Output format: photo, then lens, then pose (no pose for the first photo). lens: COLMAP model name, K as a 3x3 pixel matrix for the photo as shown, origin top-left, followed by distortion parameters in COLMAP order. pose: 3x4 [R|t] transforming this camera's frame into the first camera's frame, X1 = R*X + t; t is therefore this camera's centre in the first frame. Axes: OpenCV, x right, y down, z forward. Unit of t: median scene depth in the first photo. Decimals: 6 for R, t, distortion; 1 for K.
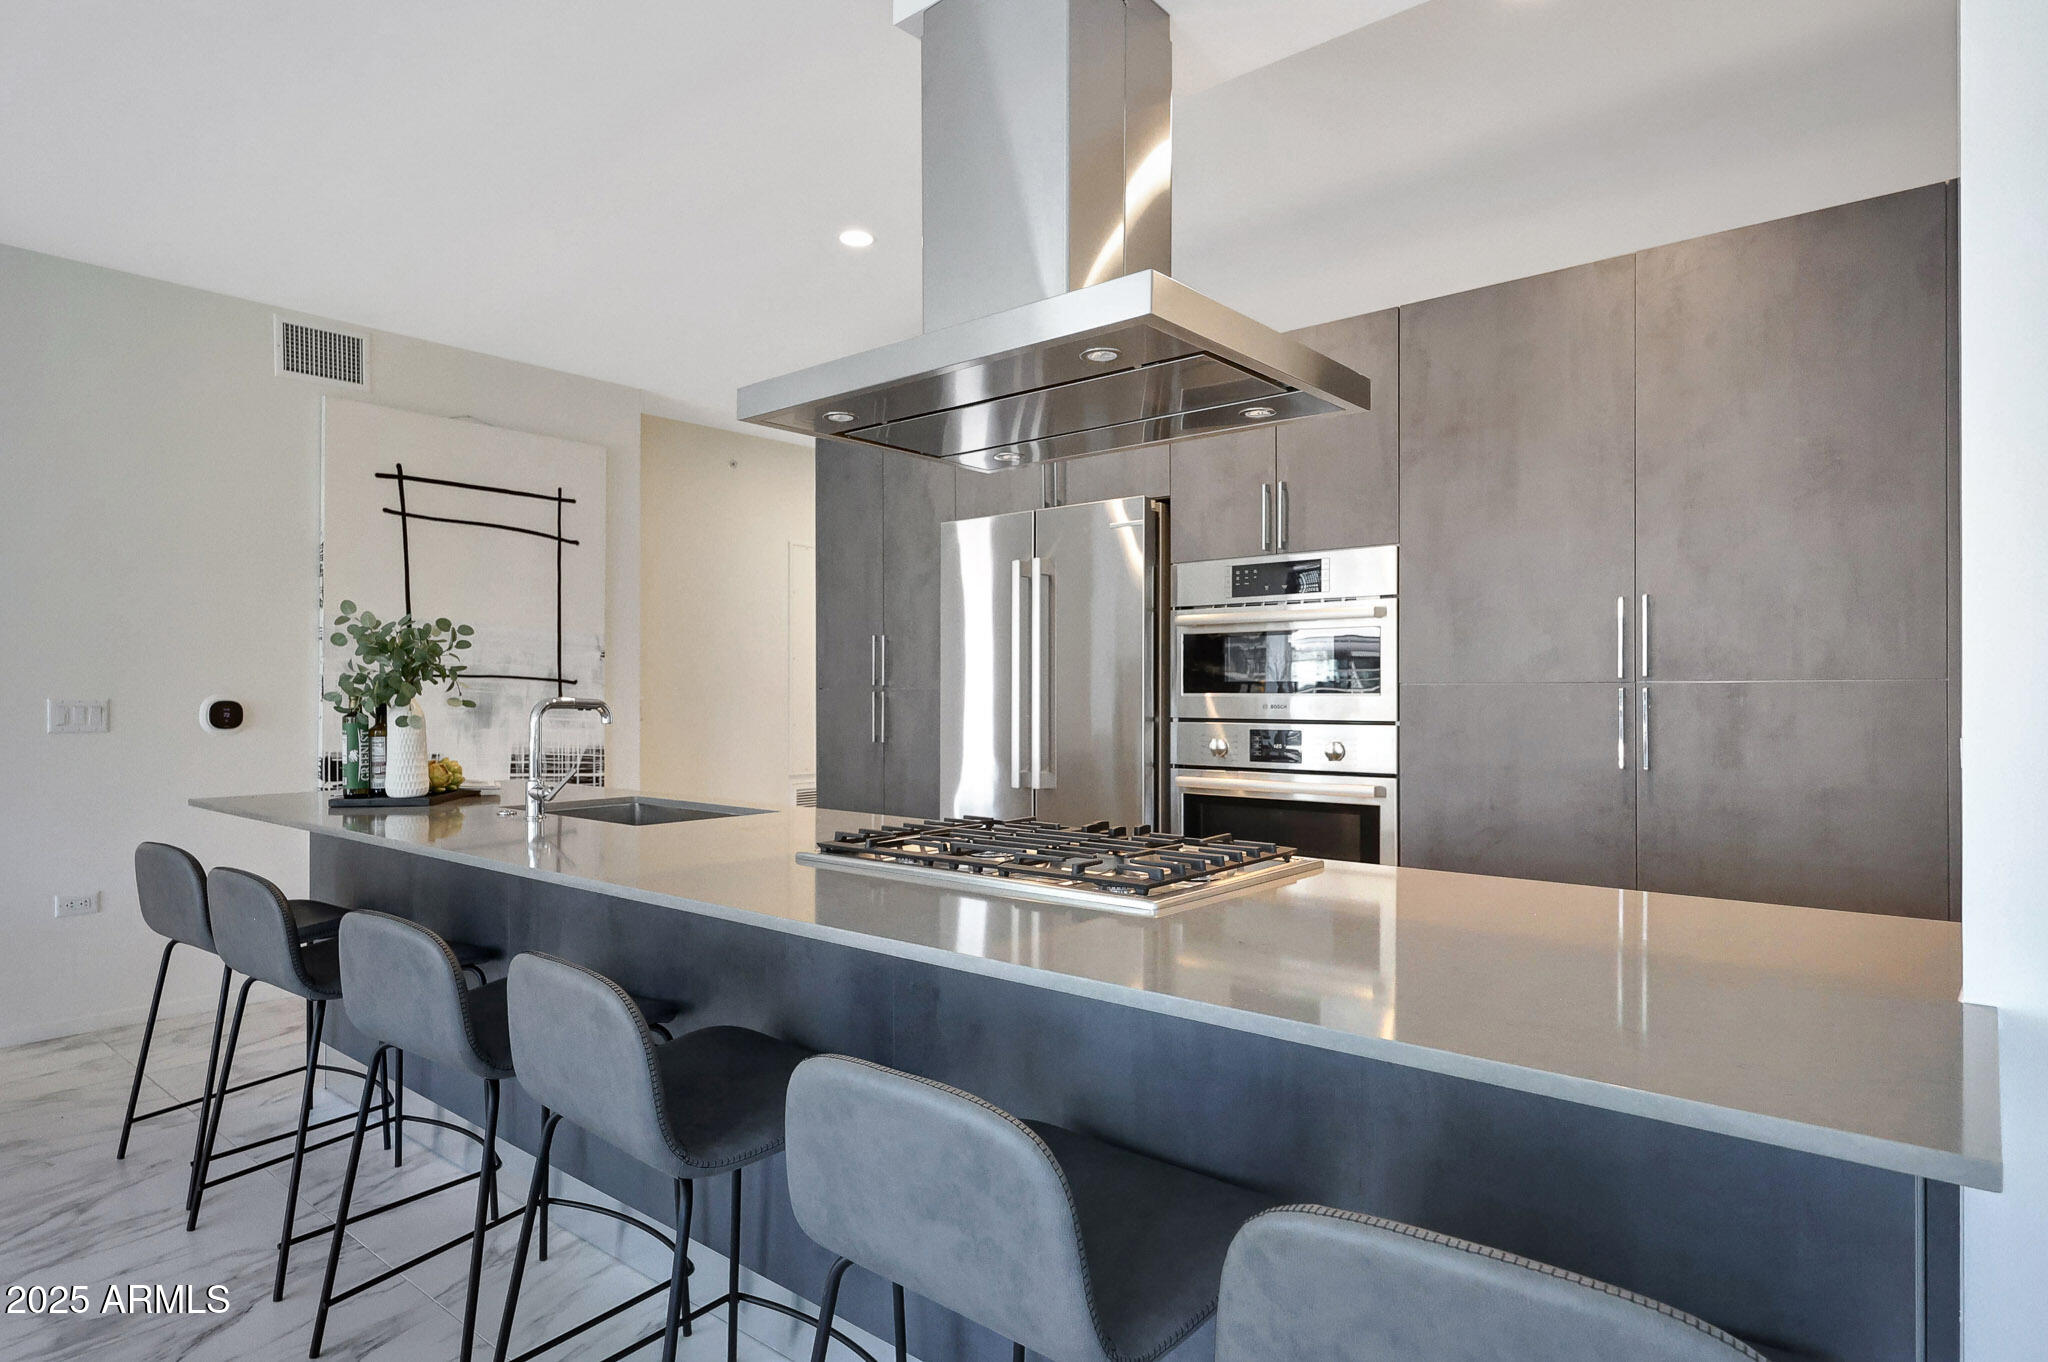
lens RADIAL K [[1169.9, 0, 1025.3], [0, 1169.9, 690.3], [0, 0, 1]] dist [-0.001310, -0.000241]
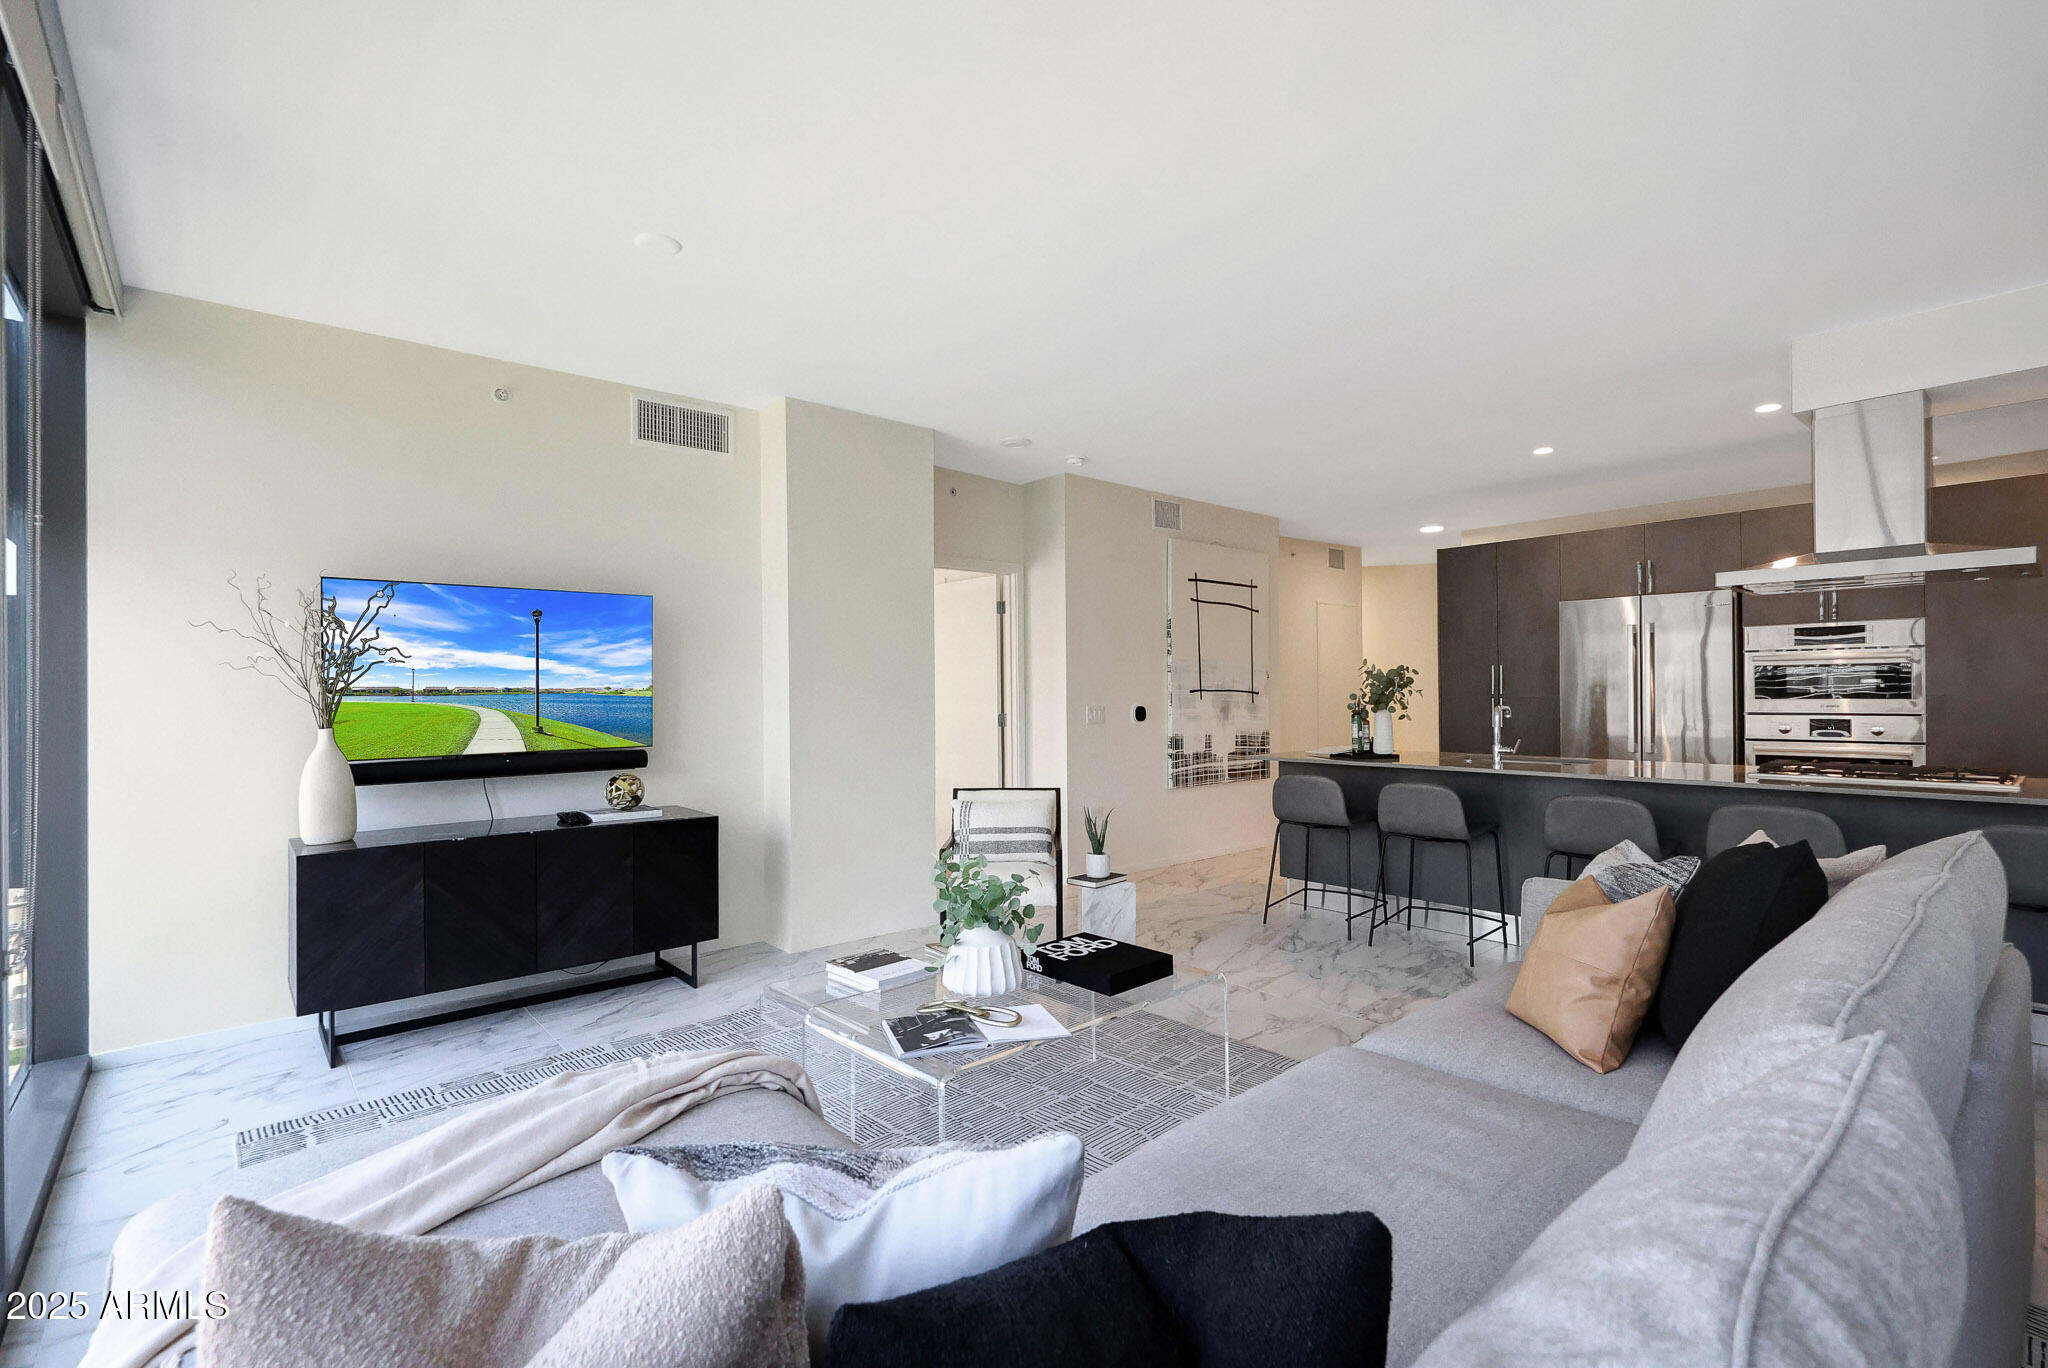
lens RADIAL K [[929.6, 0, 1020.5], [0, 929.6, 693.4], [0, 0, 1]] dist [-0.001687, -0.000078]
pose [[0.986404, -0.008232, -0.164133, -0.754512], [0.008970, 0.999953, 0.003760, -0.022352], [0.164094, -0.005181, 0.986431, -0.594958]]
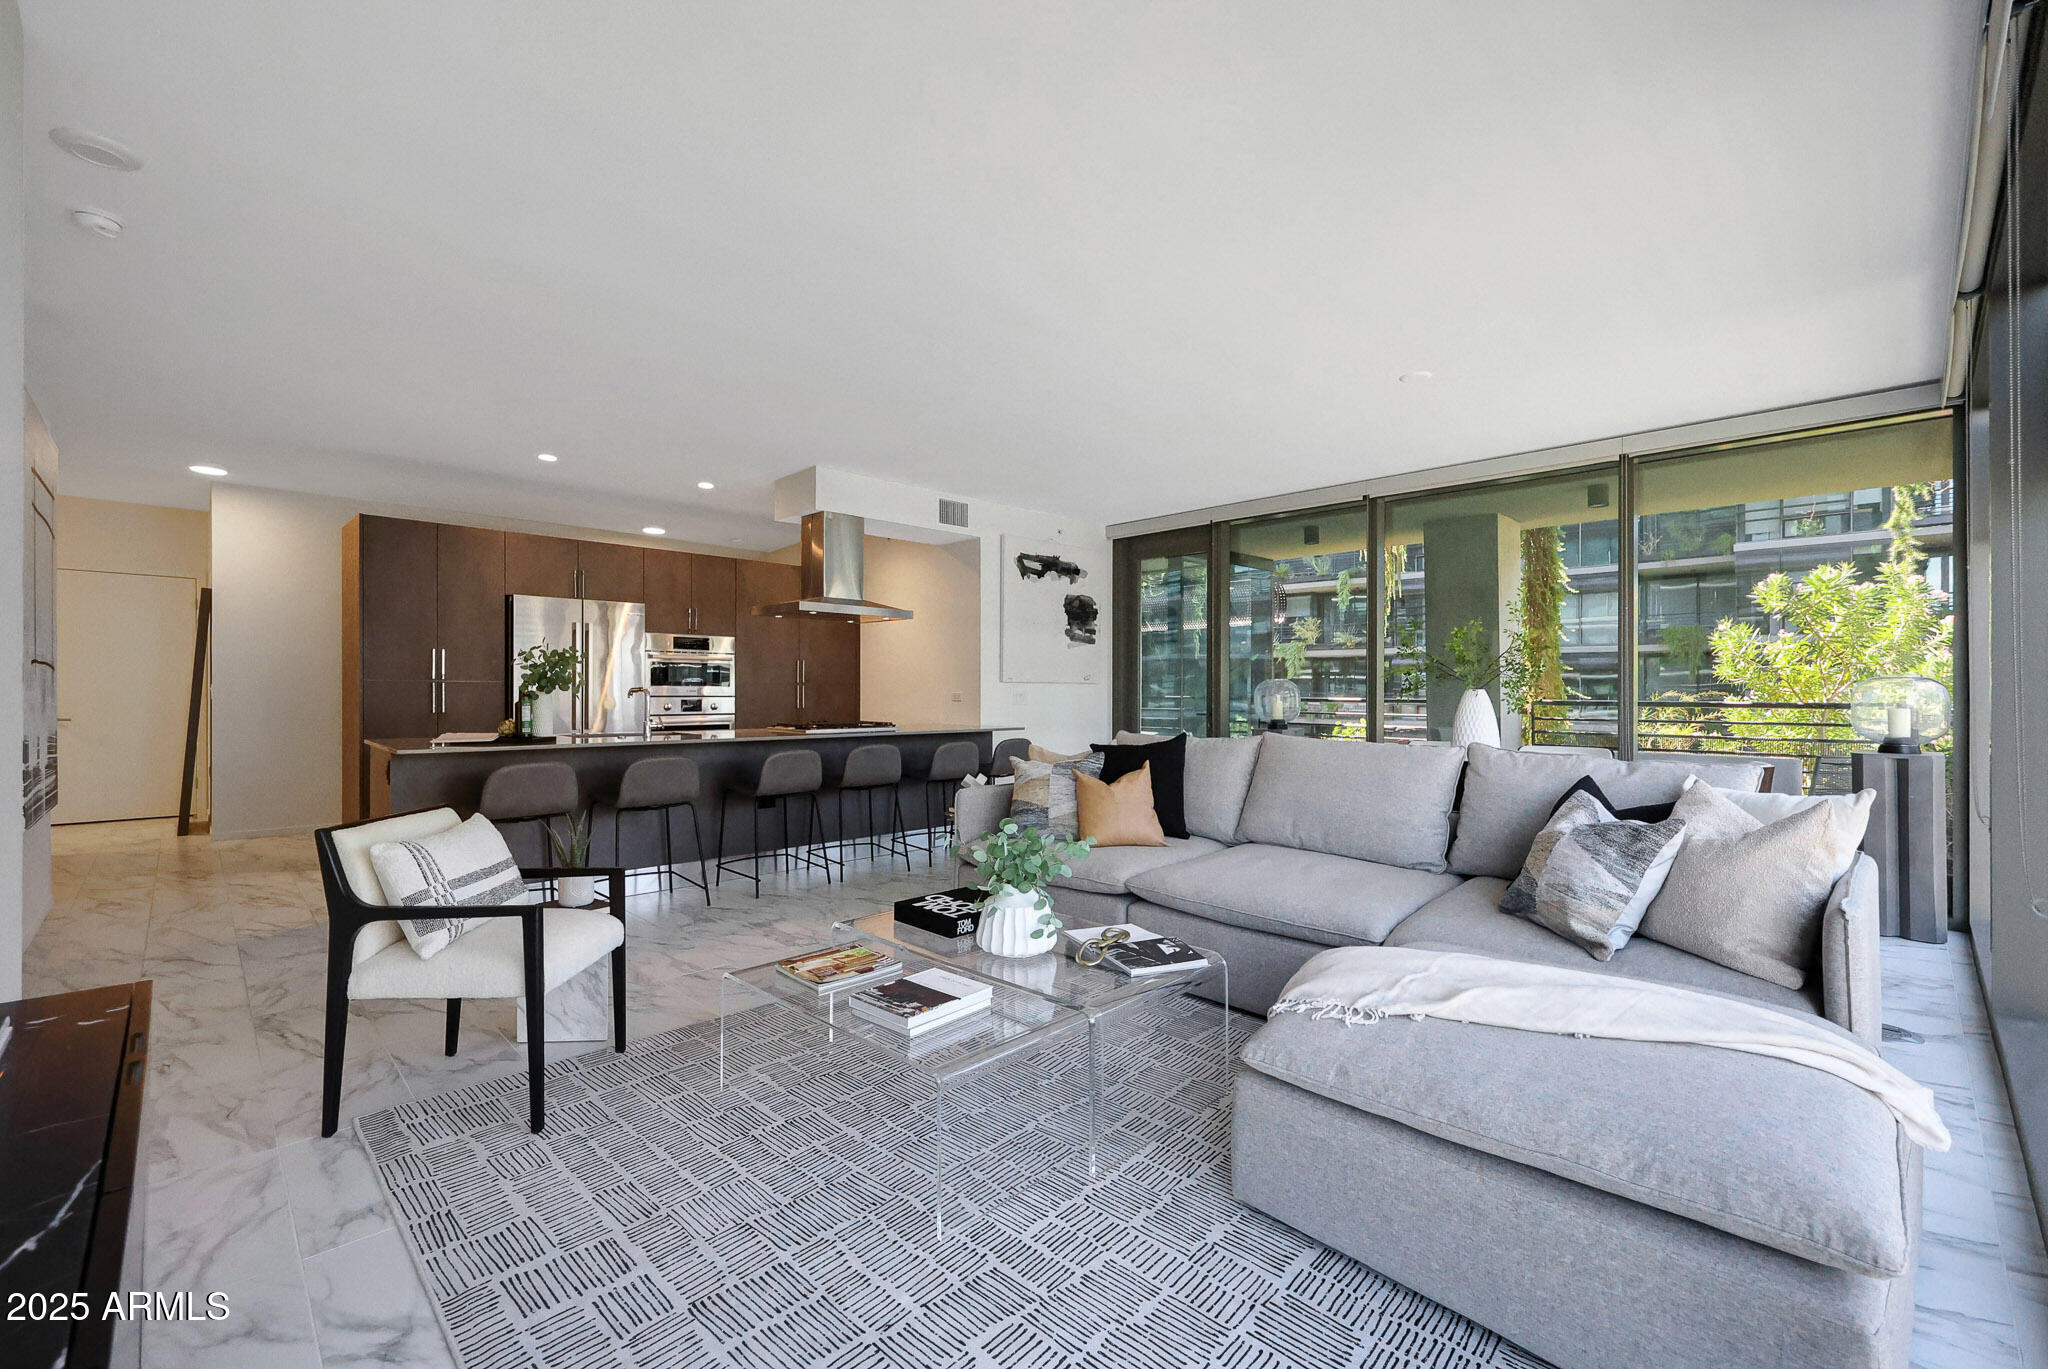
lens RADIAL K [[848.4, 0, 1020.0], [0, 848.4, 686.4], [0, 0, 1]] dist [-0.000290, -0.000007]
pose [[0.113372, 0.001791, 0.993551, -1.579540], [-0.014885, 0.999889, -0.000104, -0.006918], [-0.993441, -0.014778, 0.113386, 0.022169]]
